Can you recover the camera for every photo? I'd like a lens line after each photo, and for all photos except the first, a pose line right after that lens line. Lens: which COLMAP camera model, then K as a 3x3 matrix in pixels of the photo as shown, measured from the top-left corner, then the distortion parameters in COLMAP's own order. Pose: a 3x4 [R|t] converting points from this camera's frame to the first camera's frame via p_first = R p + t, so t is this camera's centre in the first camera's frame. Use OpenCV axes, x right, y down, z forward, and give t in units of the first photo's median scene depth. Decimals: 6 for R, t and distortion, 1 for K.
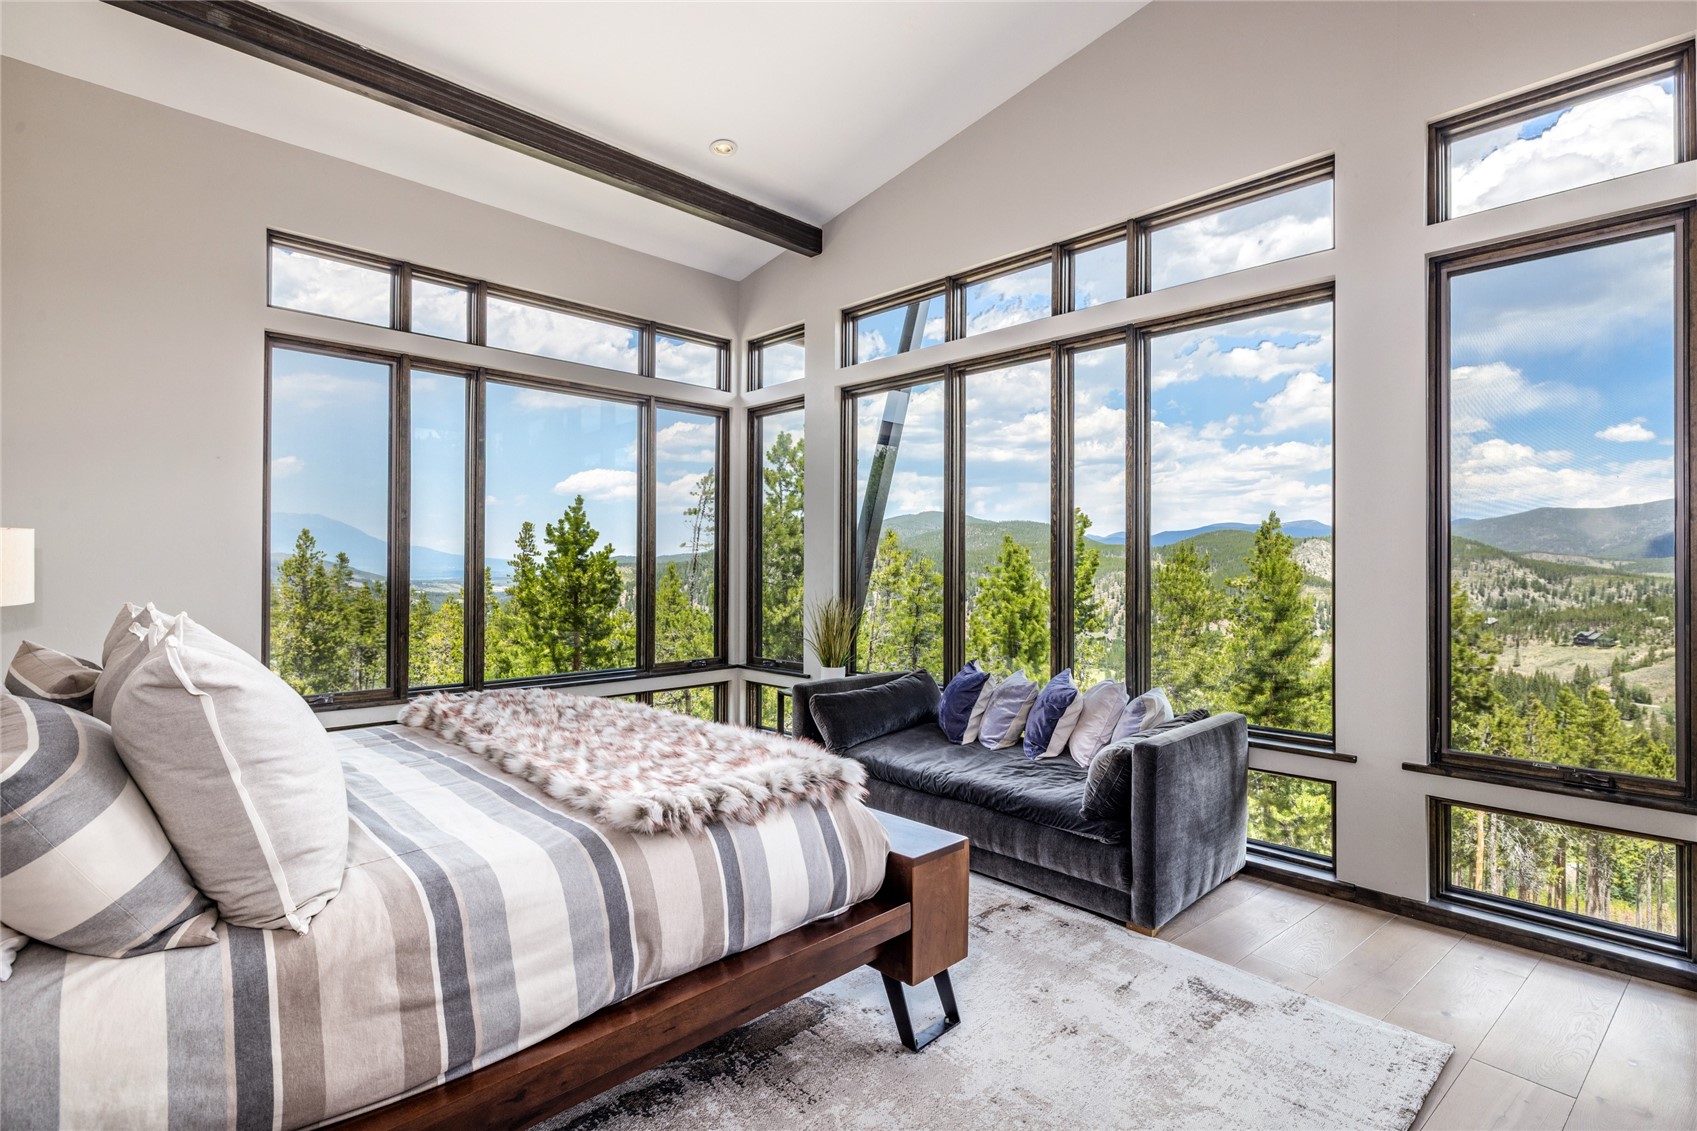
lens RADIAL K [[818.1, 0, 851.1], [0, 818.1, 562.1], [0, 0, 1]] dist [0.002624, 0.000293]
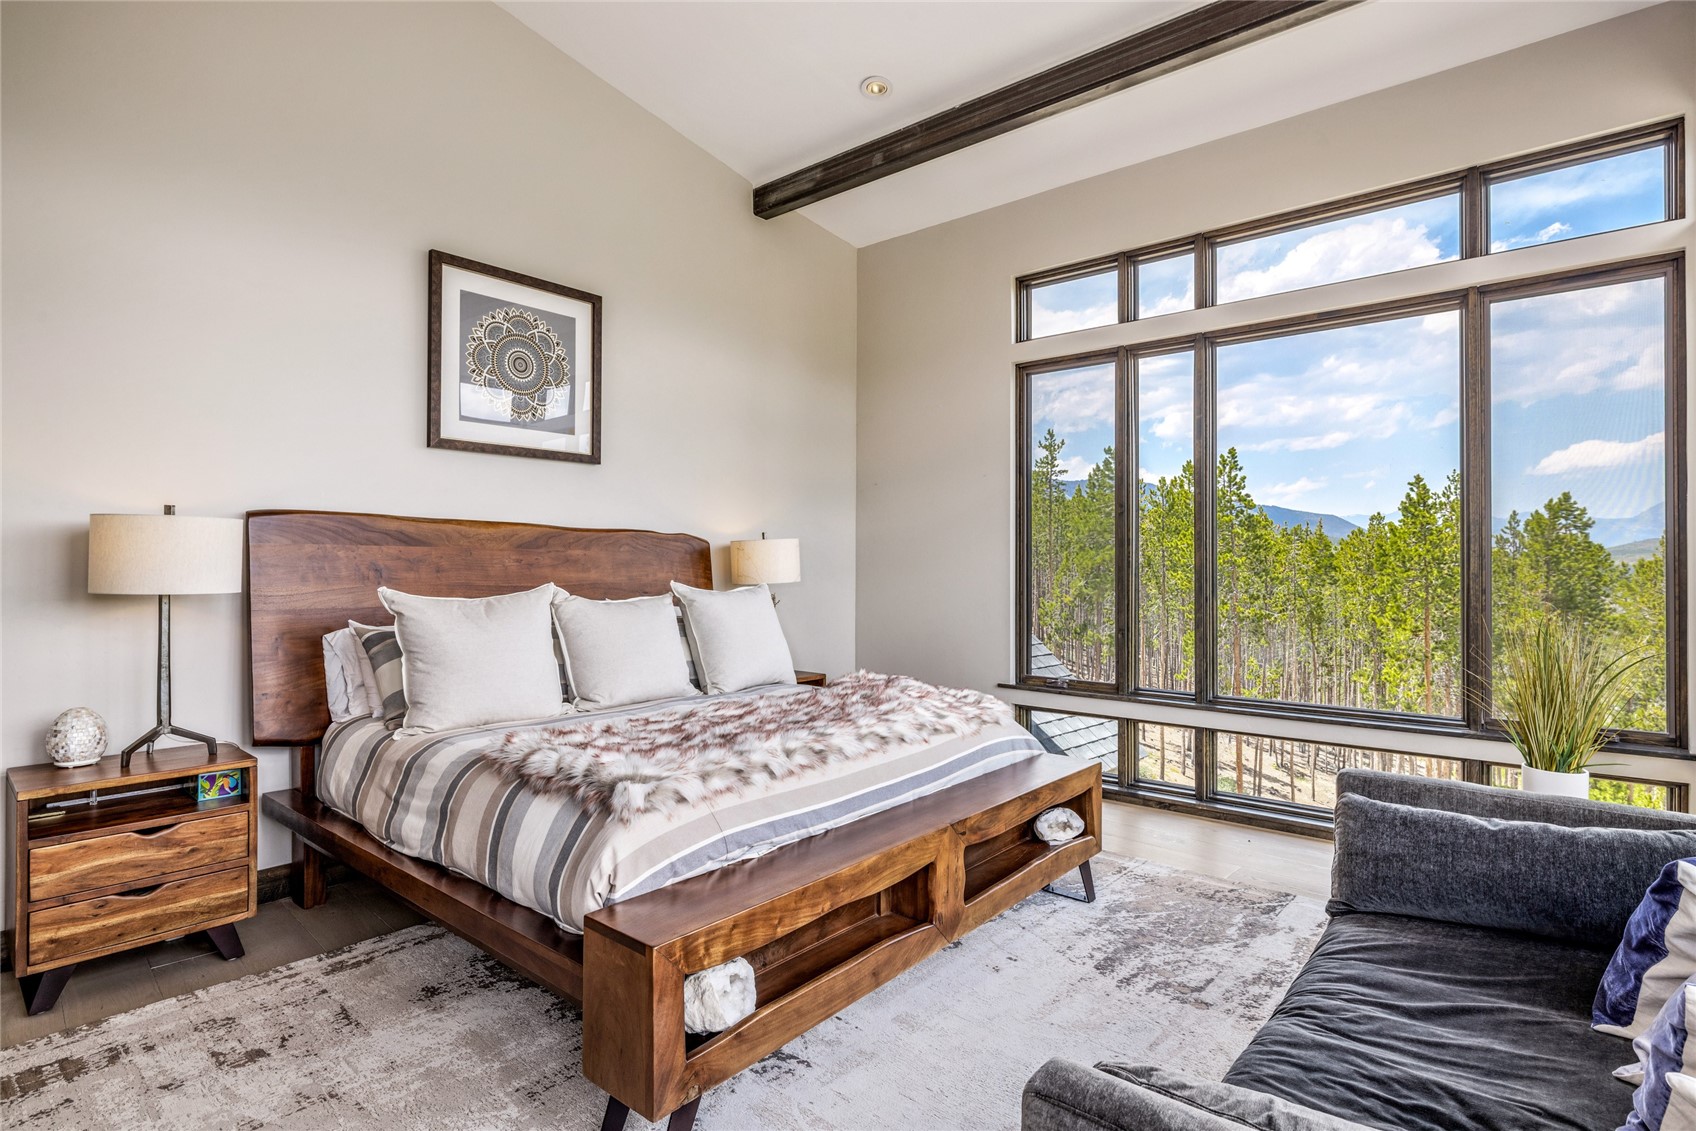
lens RADIAL K [[851.4, 0, 853.4], [0, 851.4, 566.1], [0, 0, 1]] dist [-0.000462, 0.000423]
pose [[0.101218, -0.001917, -0.994862, 0.494074], [0.006665, 0.999977, -0.001249, 0.013920], [0.994842, -0.006505, 0.101229, 0.625017]]
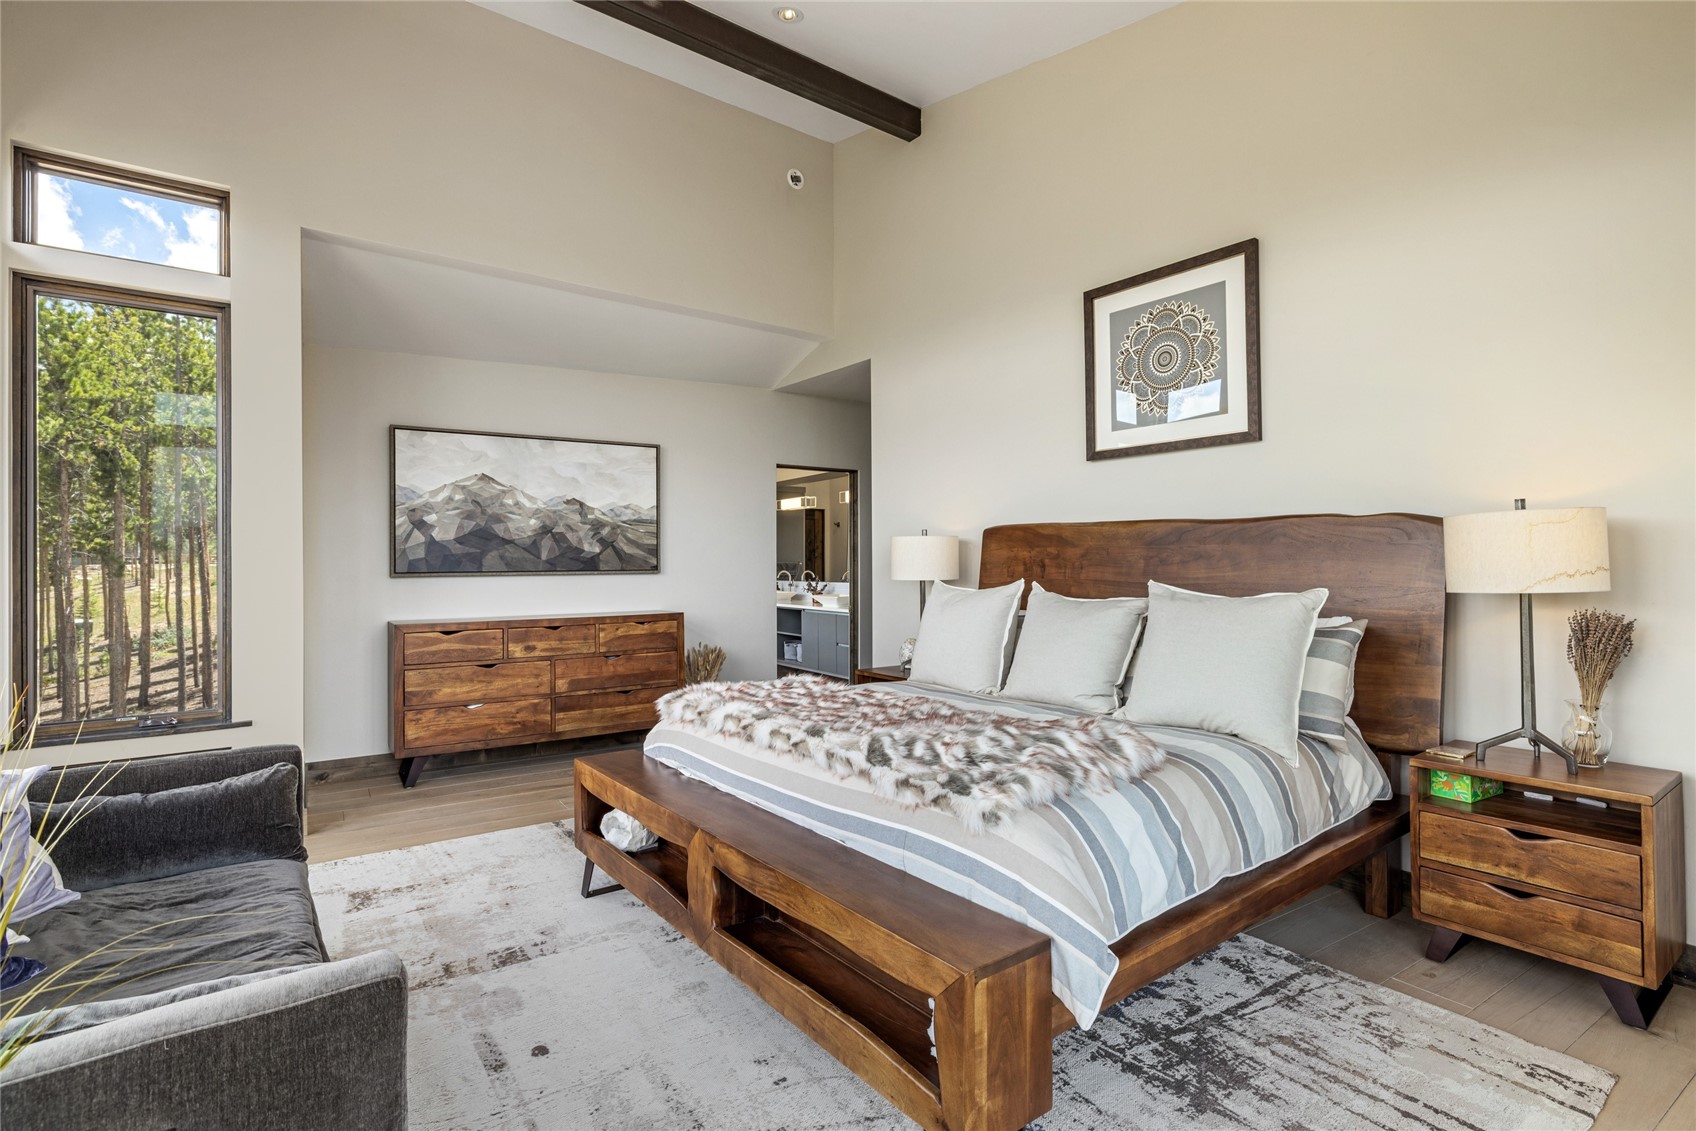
lens RADIAL K [[817.6, 0, 845.2], [0, 817.6, 567.0], [0, 0, 1]] dist [0.002624, 0.000293]
pose [[-0.993170, 0.000978, 0.116672, -0.258961], [0.001132, 0.999999, 0.001249, 0.013076], [-0.116671, 0.001372, -0.993170, 1.302858]]
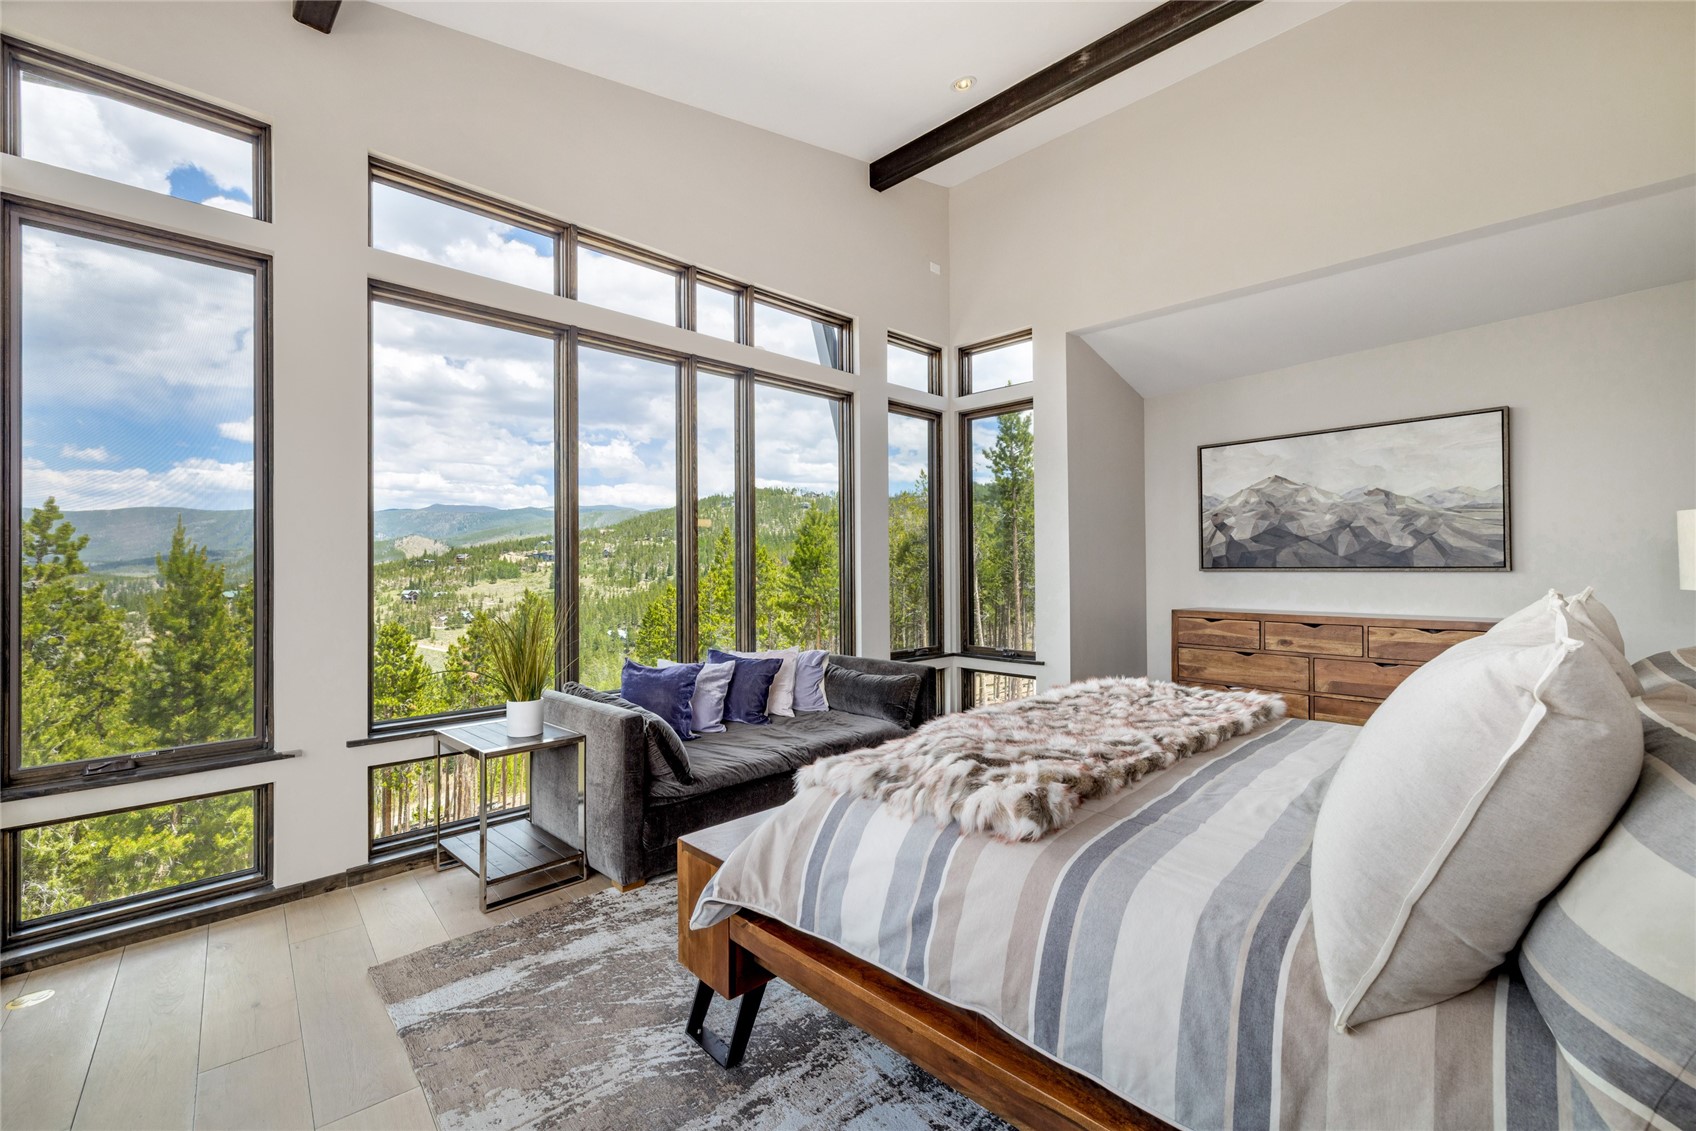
lens RADIAL K [[717.9, 0, 842.6], [0, 717.9, 559.1], [0, 0, 1]] dist [0.017598, 0.000083]
pose [[-0.027885, 0.004446, 0.999601, -0.740342], [0.002047, 0.999988, -0.004391, 0.011234], [-0.999609, 0.001924, -0.027893, 0.846691]]
